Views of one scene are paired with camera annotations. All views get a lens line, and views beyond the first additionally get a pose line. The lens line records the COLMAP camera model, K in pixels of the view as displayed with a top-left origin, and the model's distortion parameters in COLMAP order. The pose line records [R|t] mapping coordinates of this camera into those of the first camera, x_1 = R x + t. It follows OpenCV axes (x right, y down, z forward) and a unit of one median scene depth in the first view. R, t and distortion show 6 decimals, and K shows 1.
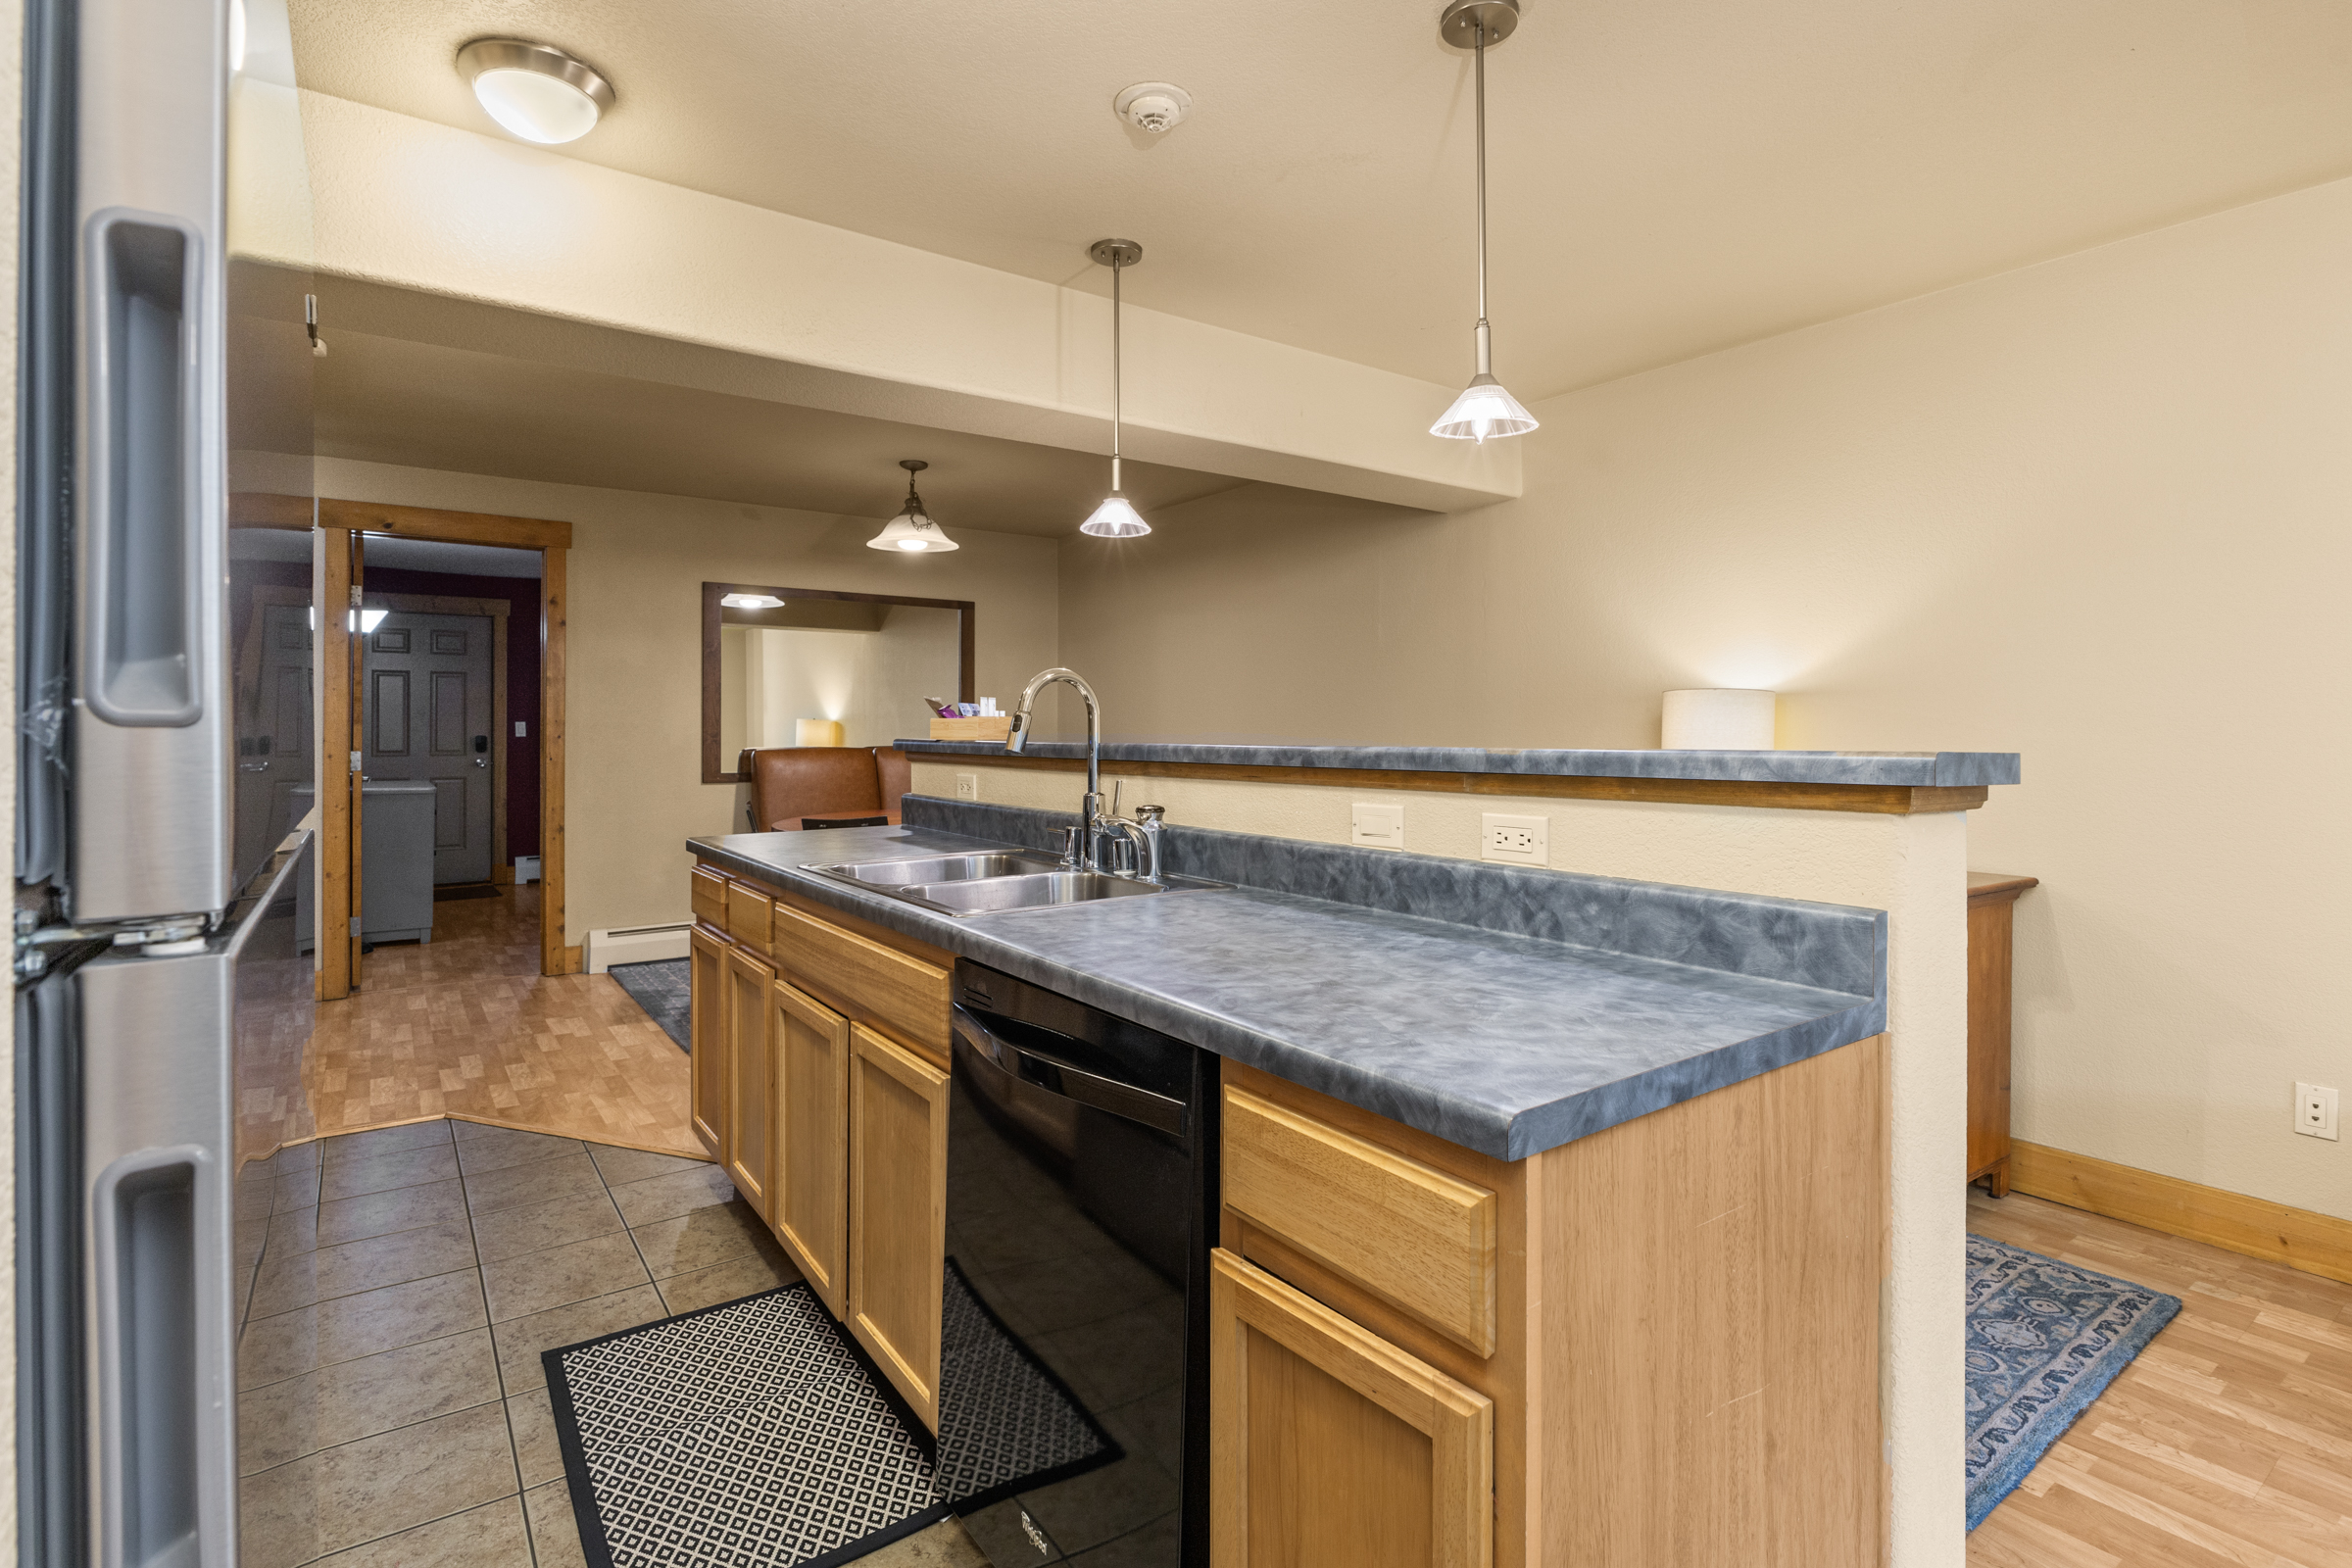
lens RADIAL K [[1124.1, 0, 1177.6], [0, 1124.1, 715.8], [0, 0, 1]] dist [-0.001235, -0.000202]
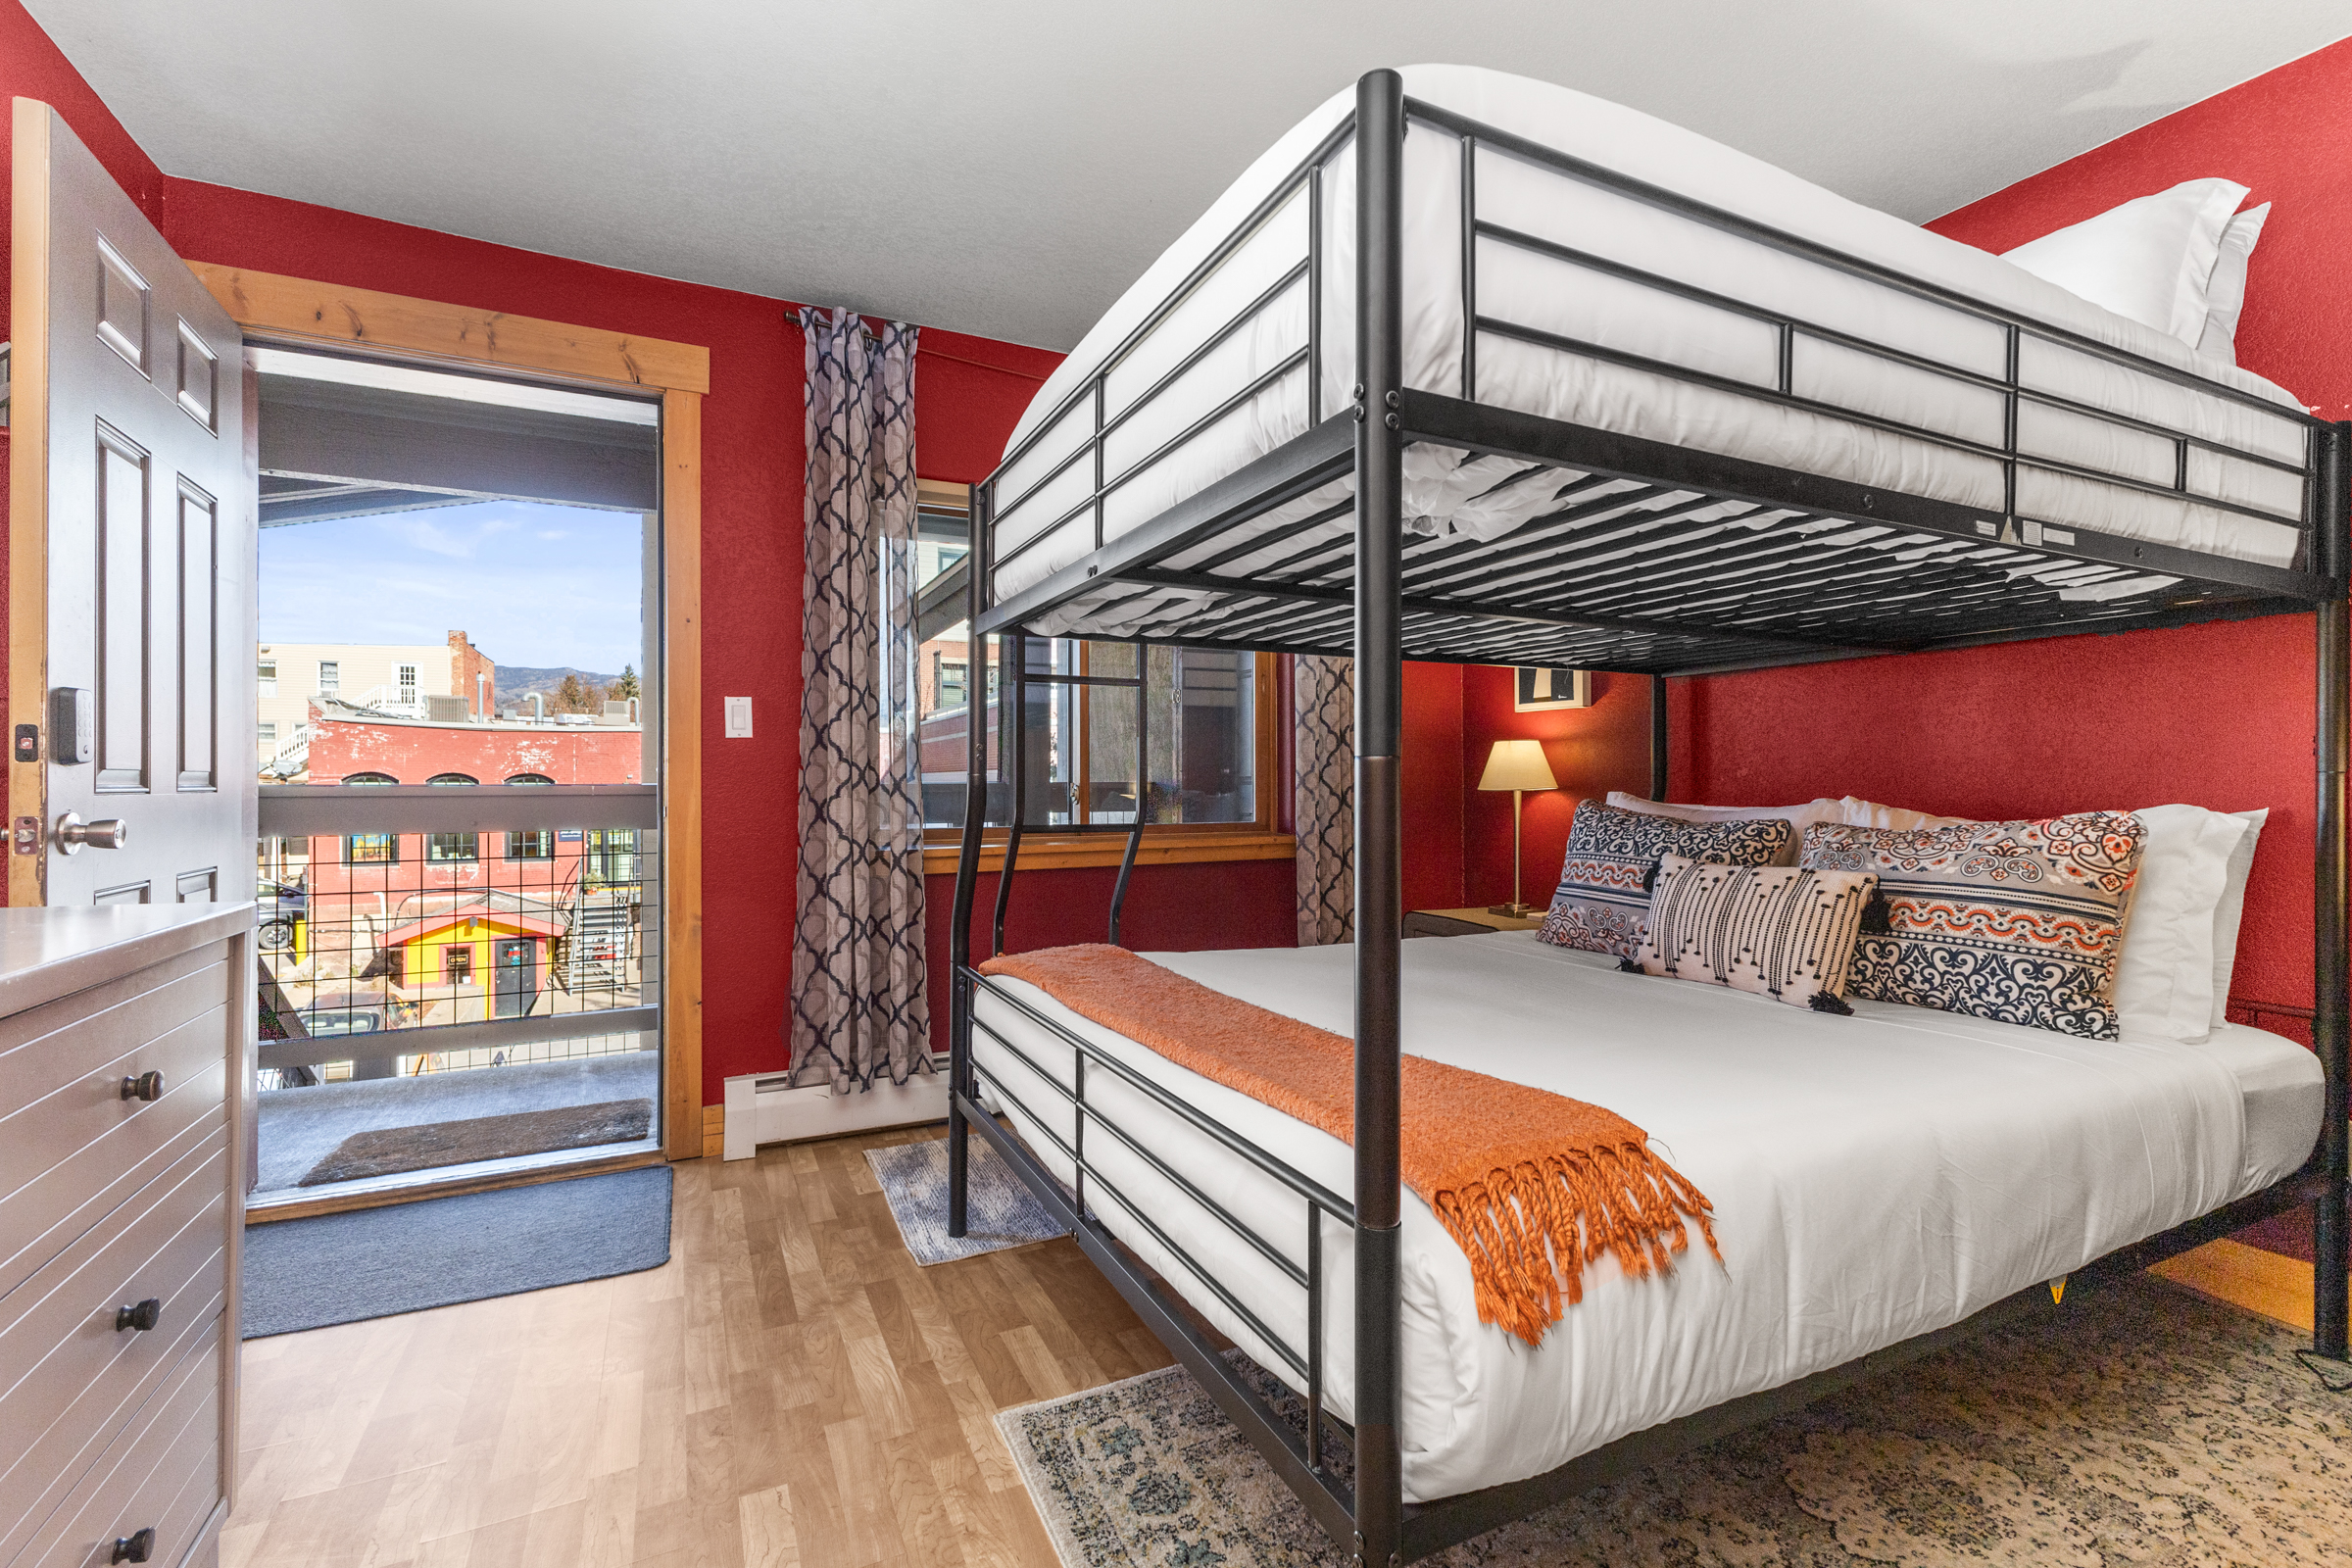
lens RADIAL K [[1024.6, 0, 1159.7], [0, 1024.6, 780.4], [0, 0, 1]] dist [0.015661, -0.005537]
pose [[0.984338, 0.003671, -0.176251, -0.642658], [-0.002245, 0.999963, 0.008287, 0.046869], [0.176275, -0.007761, 0.984310, 1.138927]]
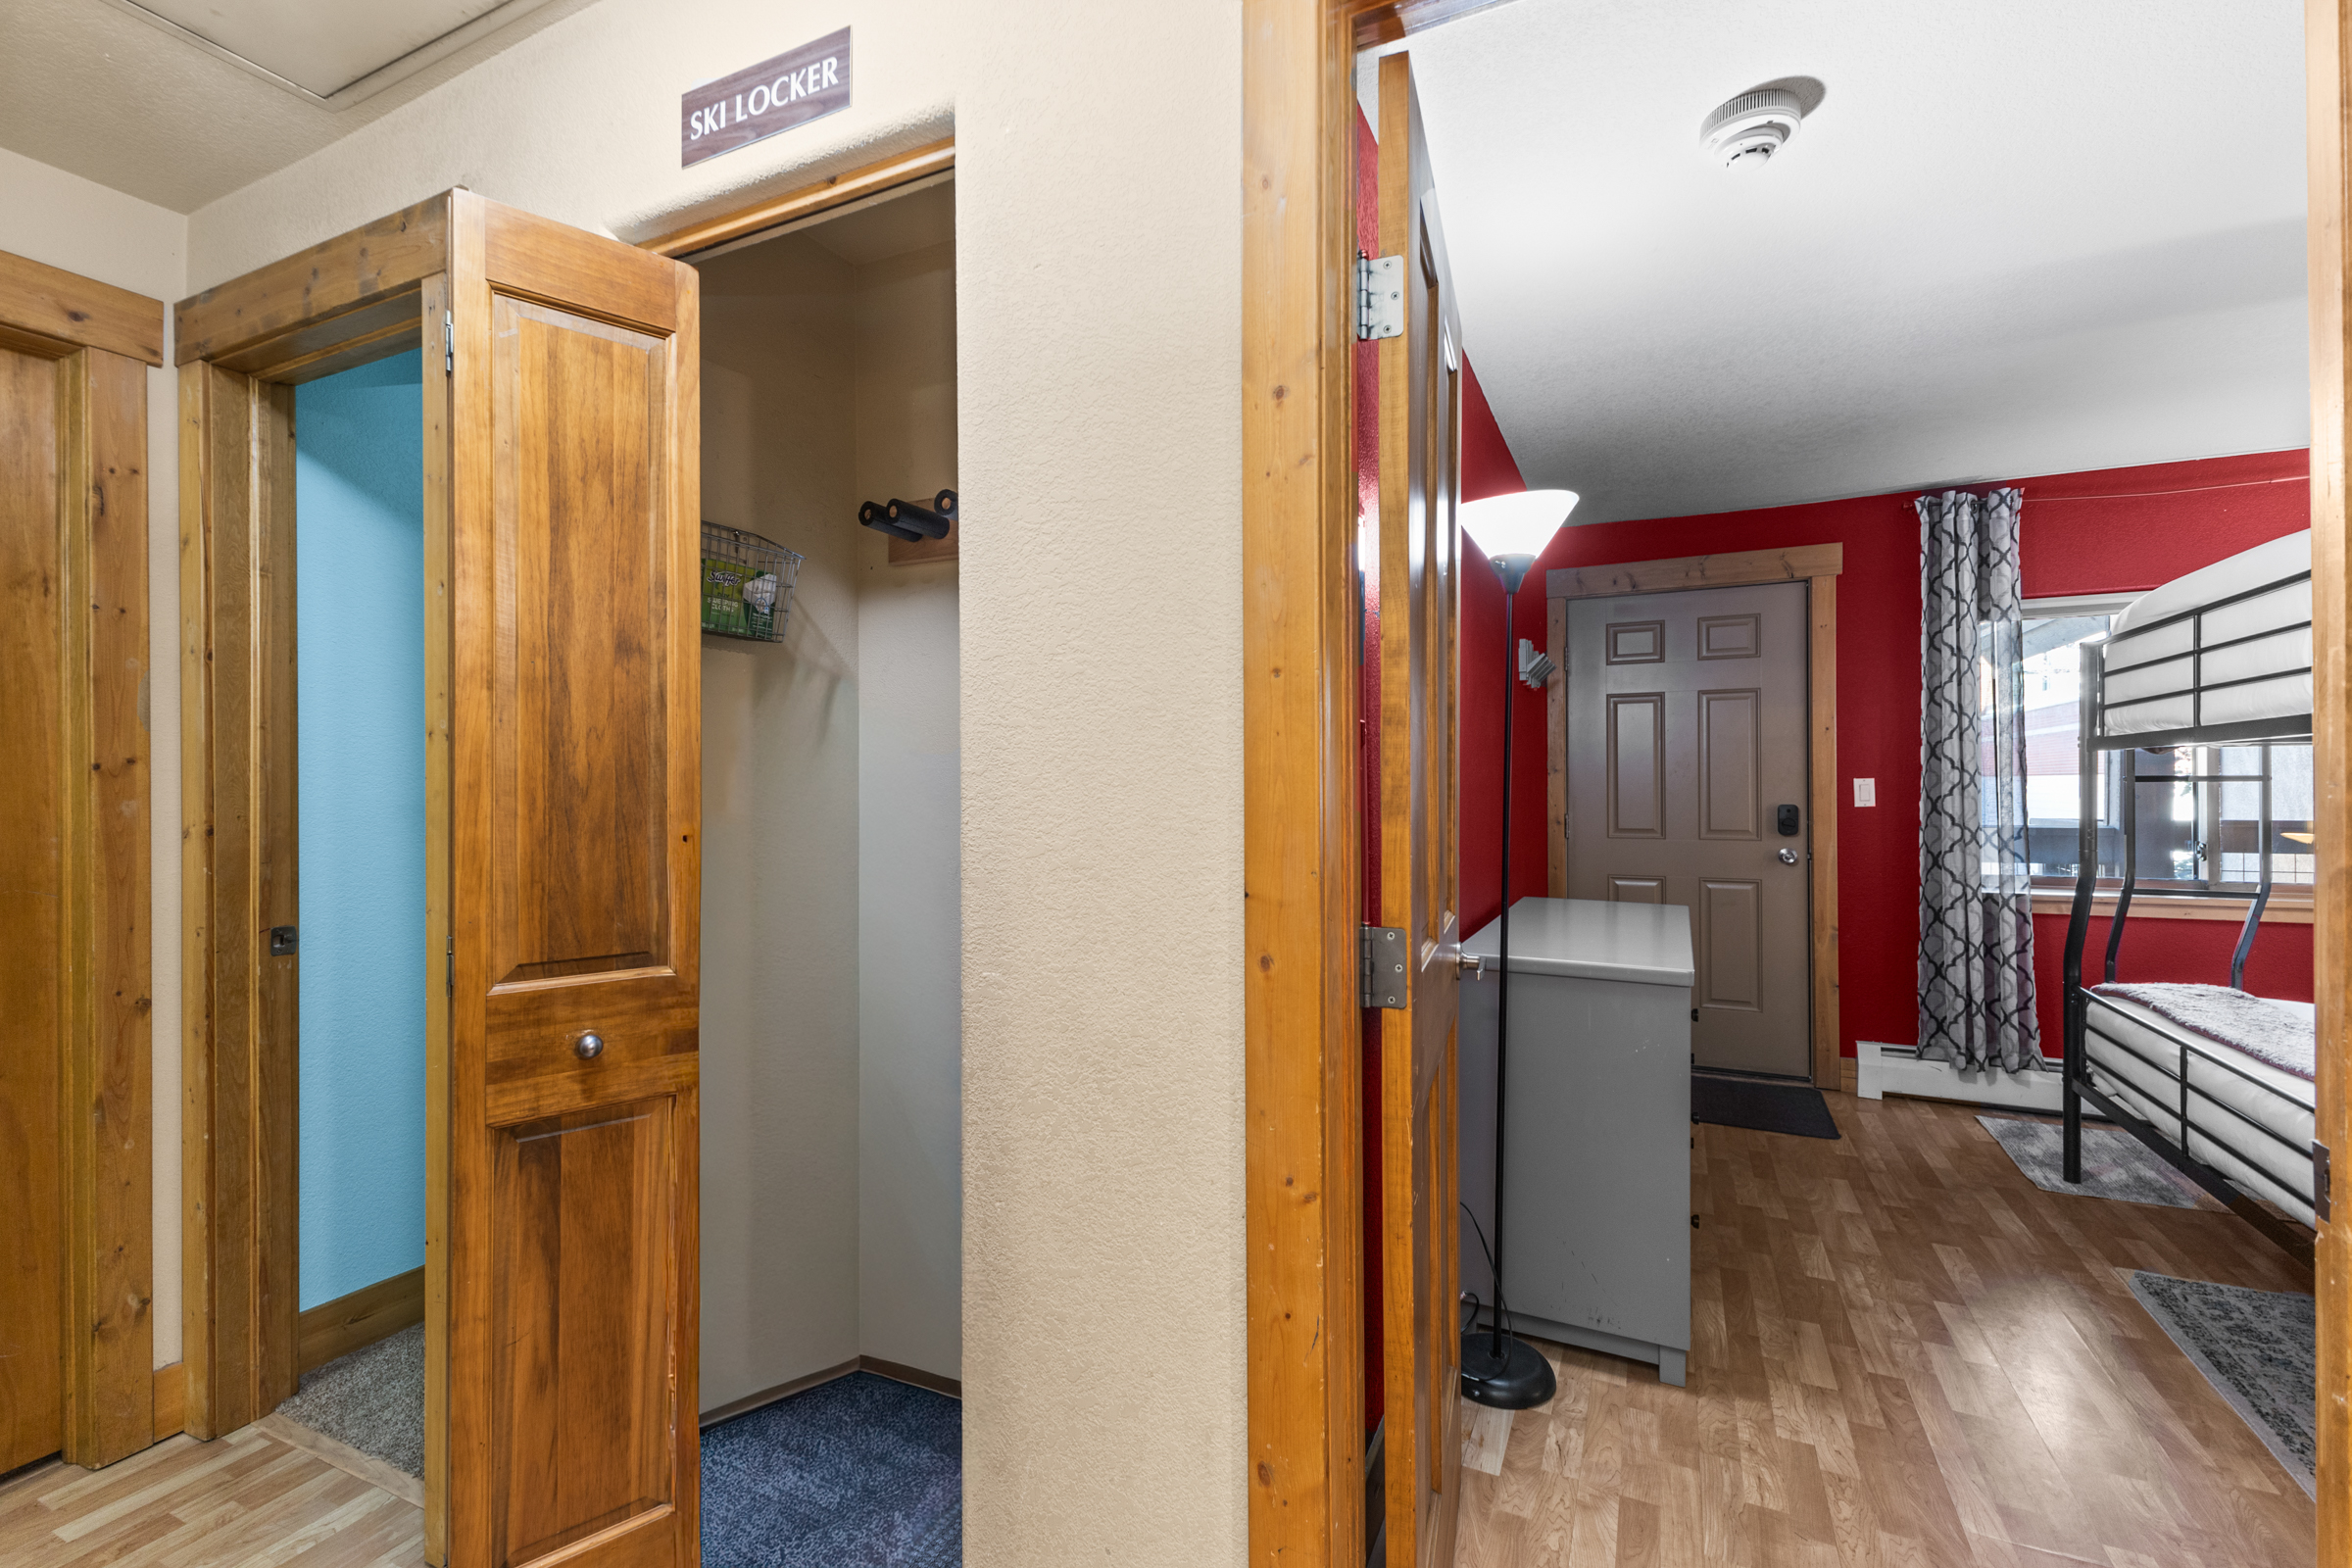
lens RADIAL K [[984.8, 0, 1204.1], [0, 984.8, 782.1], [0, 0, 1]] dist [0.014740, -0.005900]
pose [[0.481740, -0.004458, -0.876303, -0.541175], [0.012555, 0.999920, 0.001815, 0.004068], [0.876224, -0.011877, 0.481757, 0.839794]]
